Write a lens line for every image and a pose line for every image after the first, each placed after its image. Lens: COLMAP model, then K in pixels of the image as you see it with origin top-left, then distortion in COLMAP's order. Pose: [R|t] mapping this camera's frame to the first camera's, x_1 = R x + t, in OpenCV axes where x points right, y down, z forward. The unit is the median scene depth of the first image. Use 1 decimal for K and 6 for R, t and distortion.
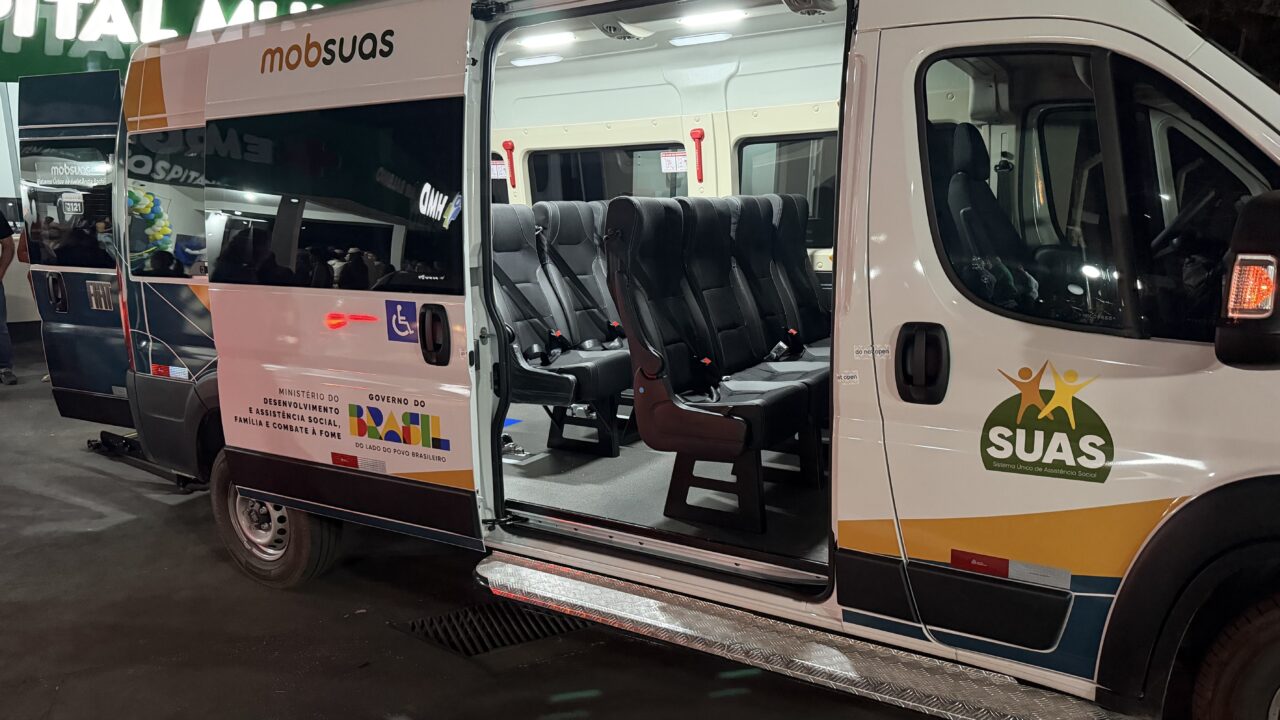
lens RADIAL K [[845.0, 0, 641.4], [0, 845.0, 358.8], [0, 0, 1]] dist [0.000095, -0.011155]
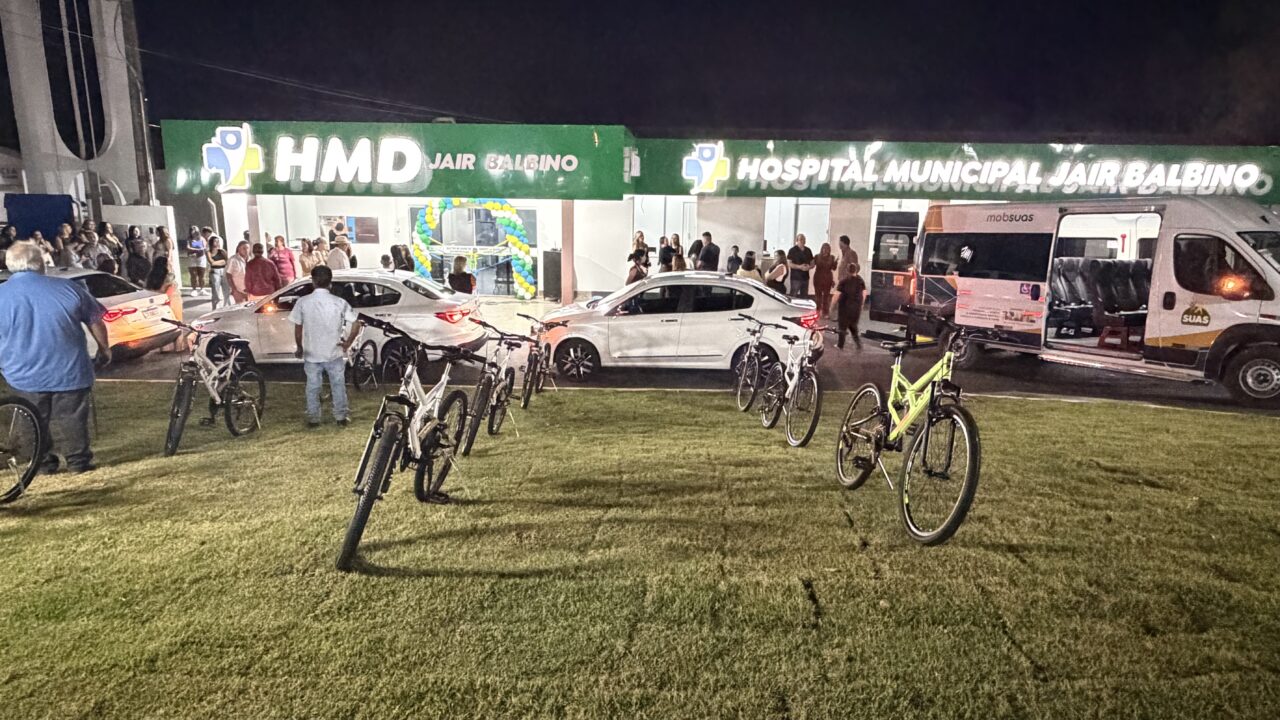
lens RADIAL K [[751.9, 0, 640.2], [0, 751.9, 366.1], [0, 0, 1]] dist [-0.018941, -0.000526]
pose [[0.866809, 0.108929, -0.486597, -0.106465], [-0.111494, 0.993480, 0.023787, 0.417683], [0.486016, 0.033634, 0.873303, -2.804622]]
